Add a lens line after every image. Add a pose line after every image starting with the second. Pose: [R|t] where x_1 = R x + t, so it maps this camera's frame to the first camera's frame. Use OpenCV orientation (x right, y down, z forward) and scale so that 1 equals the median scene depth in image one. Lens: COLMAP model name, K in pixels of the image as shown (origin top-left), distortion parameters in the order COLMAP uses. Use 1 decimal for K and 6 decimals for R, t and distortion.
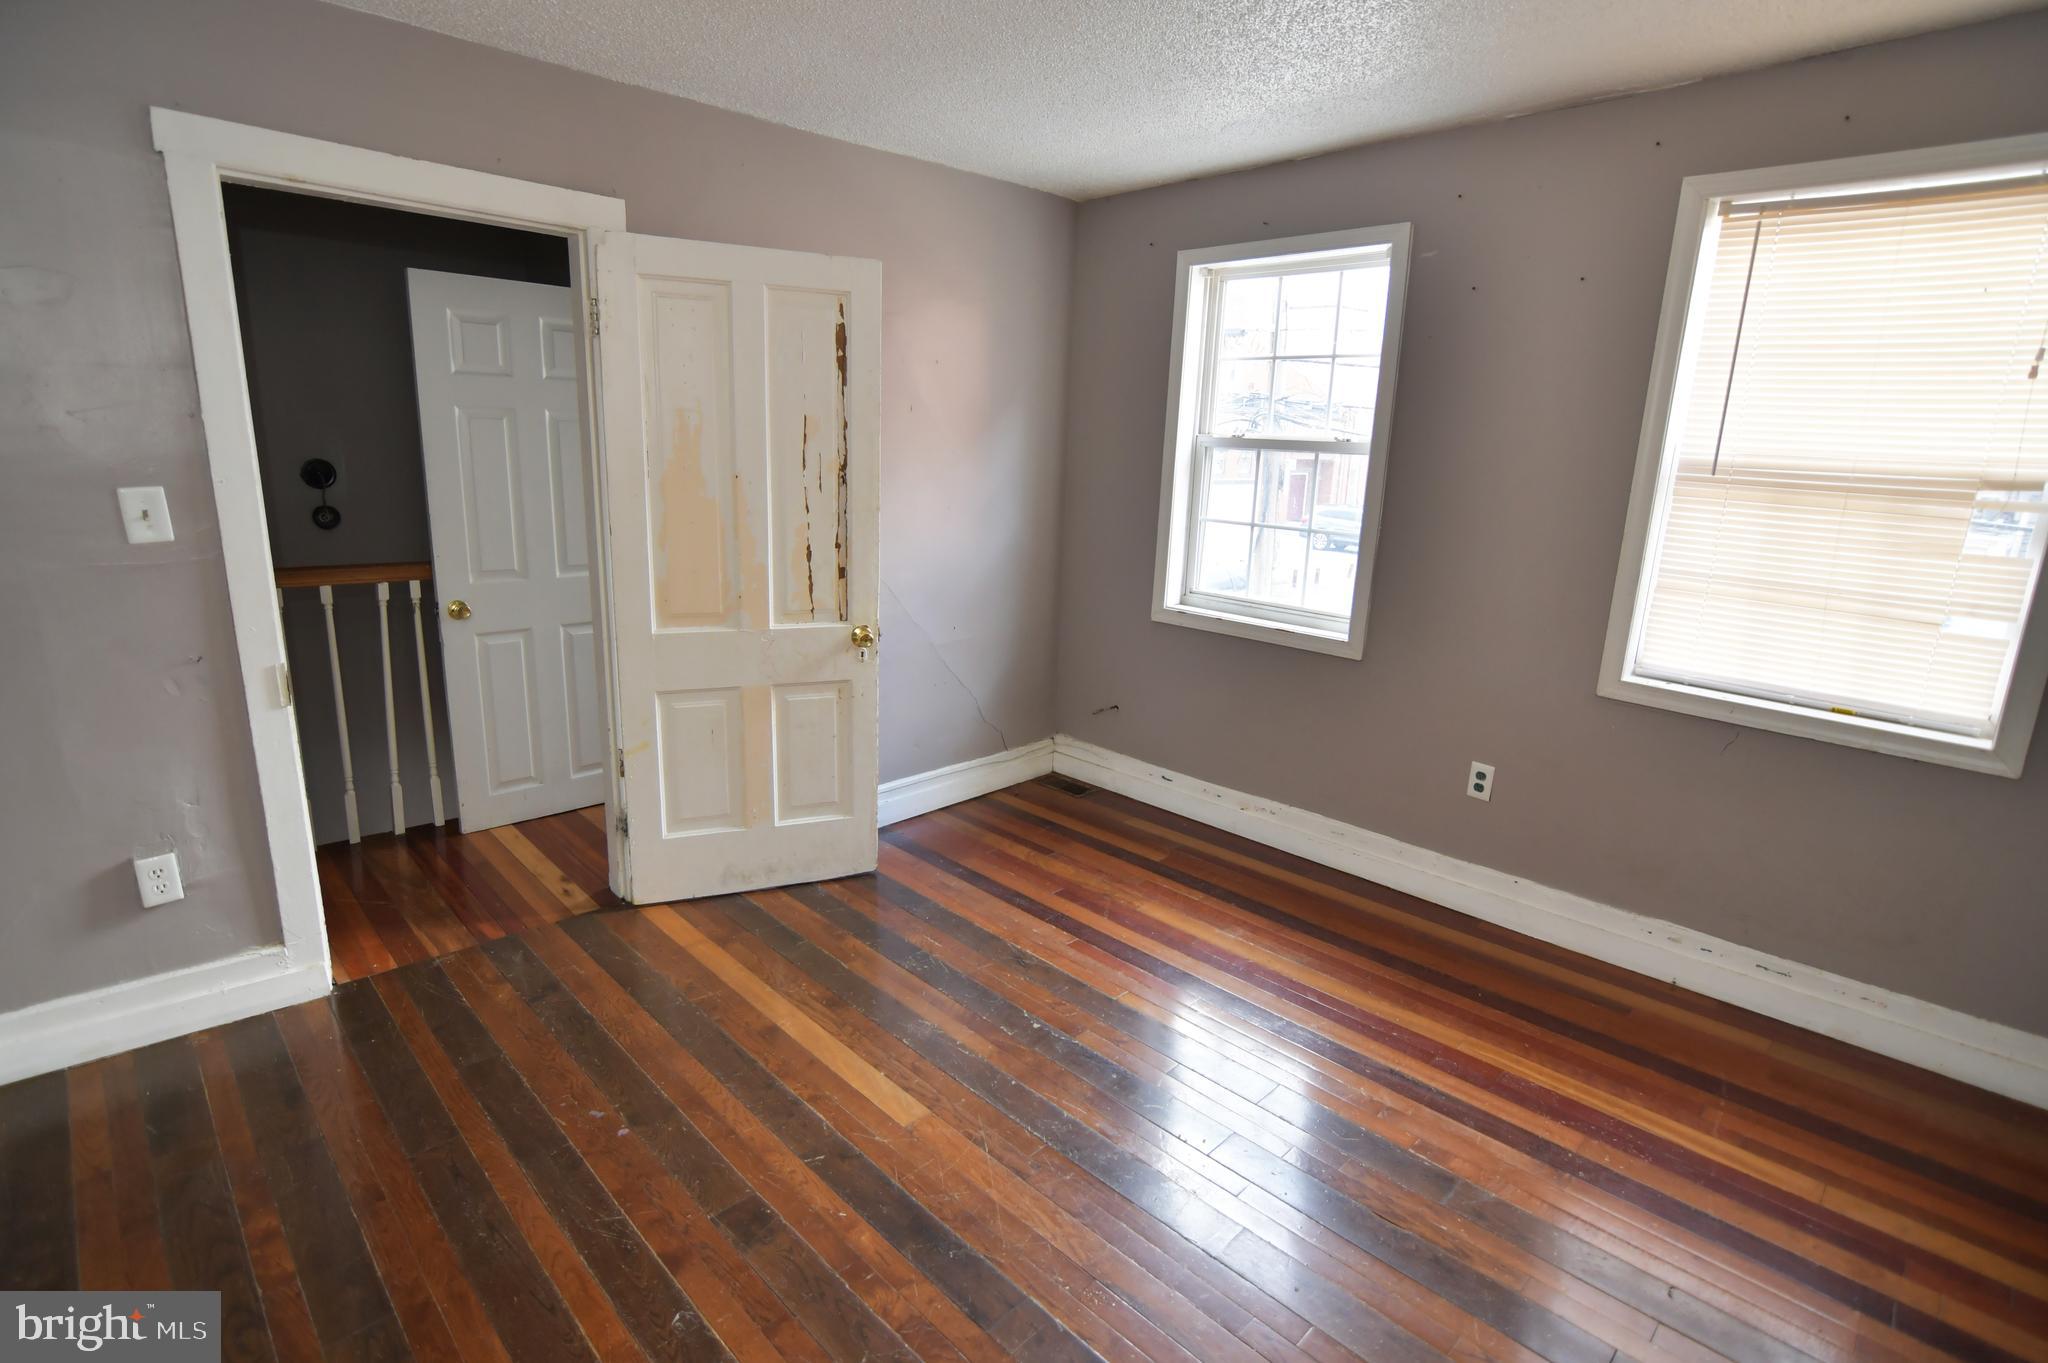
lens RADIAL K [[988.5, 0, 1025.1], [0, 988.5, 675.2], [0, 0, 1]] dist [-0.006385, -0.000432]
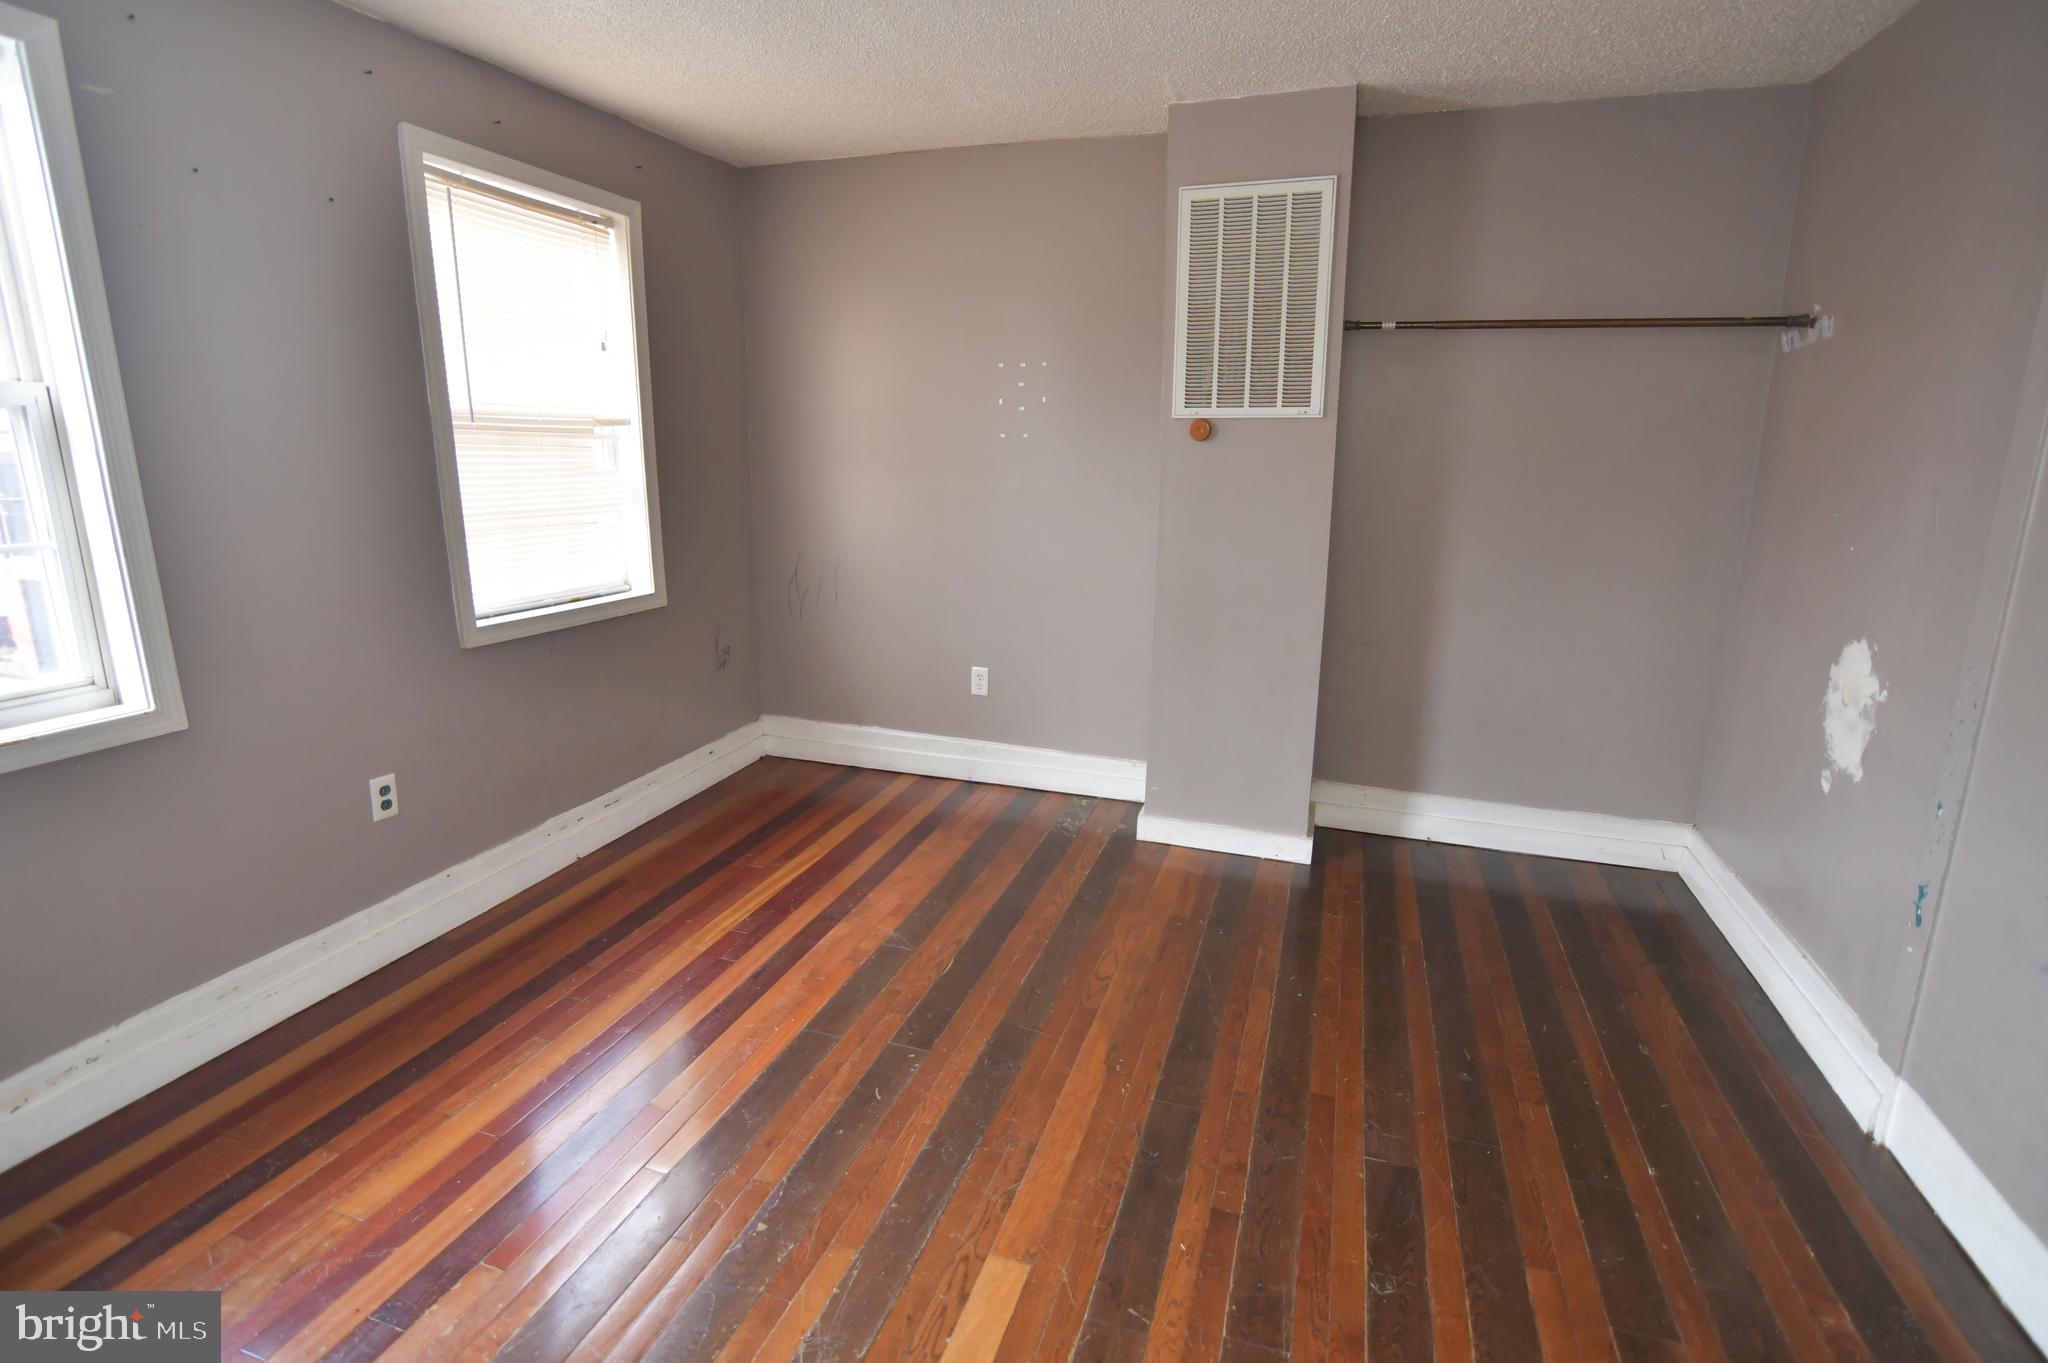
lens RADIAL K [[988.5, 0, 1026.4], [0, 988.5, 673.4], [0, 0, 1]] dist [-0.006385, -0.000432]
pose [[-0.448808, -0.238759, 0.861142, -0.632524], [0.194711, 0.914366, 0.354995, -0.236933], [-0.872158, 0.326999, -0.363886, 1.041868]]
